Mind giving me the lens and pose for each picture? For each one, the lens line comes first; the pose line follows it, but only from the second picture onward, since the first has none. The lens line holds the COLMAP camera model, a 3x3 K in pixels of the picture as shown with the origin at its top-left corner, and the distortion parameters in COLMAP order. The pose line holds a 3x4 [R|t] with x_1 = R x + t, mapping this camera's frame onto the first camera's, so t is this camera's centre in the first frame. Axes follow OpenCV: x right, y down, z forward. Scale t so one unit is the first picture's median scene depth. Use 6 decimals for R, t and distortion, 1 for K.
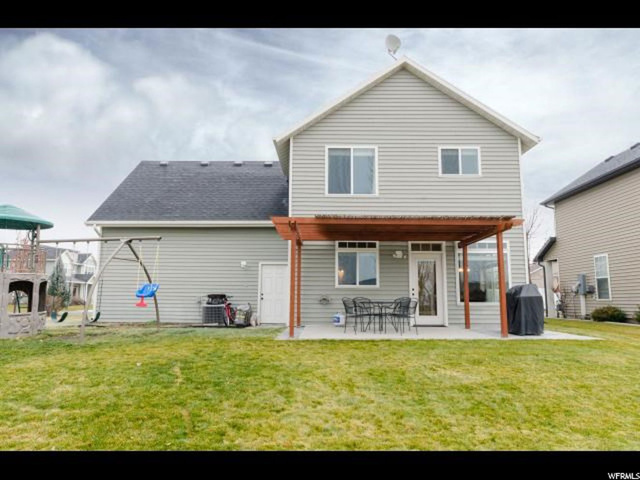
lens RADIAL K [[438.1, 0, 319.7], [0, 438.1, 238.6], [0, 0, 1]] dist [-0.003069, 0.002227]
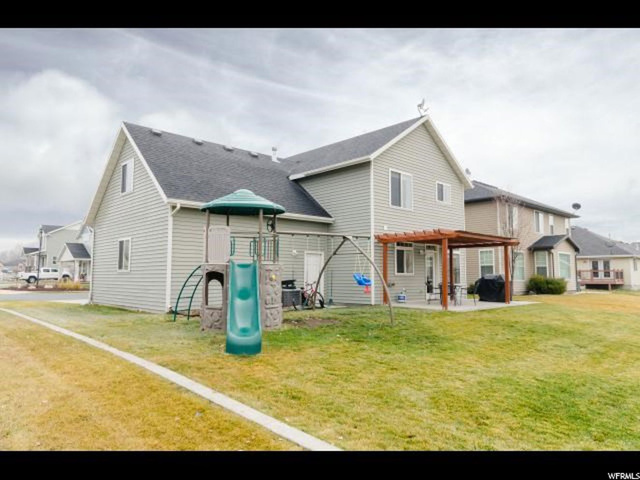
lens RADIAL K [[438.1, 0, 320.7], [0, 438.1, 242.0], [0, 0, 1]] dist [-0.003069, 0.002227]
pose [[0.723418, 0.042093, 0.689126, -1.060886], [-0.092301, 0.995076, 0.036112, -0.019390], [-0.684212, -0.089731, 0.723741, 0.162509]]
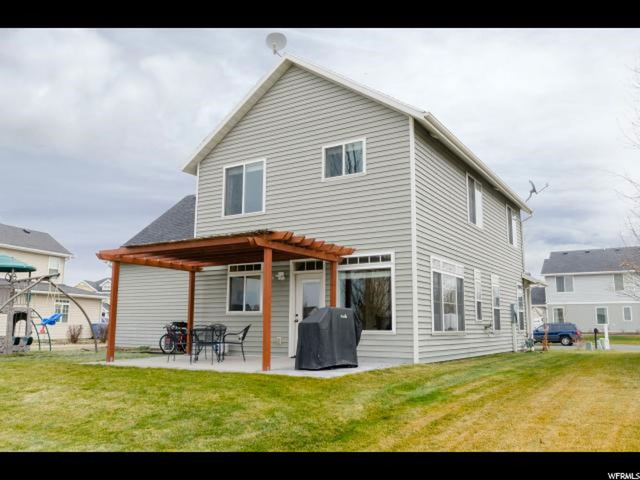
lens RADIAL K [[524.7, 0, 319.5], [0, 524.7, 238.4], [0, 0, 1]] dist [0.005506, 0.000049]
pose [[0.847845, -0.086707, -0.523107, 0.793230], [0.072533, 0.996231, -0.047569, 0.016139], [0.525260, 0.002389, 0.850939, 0.130195]]
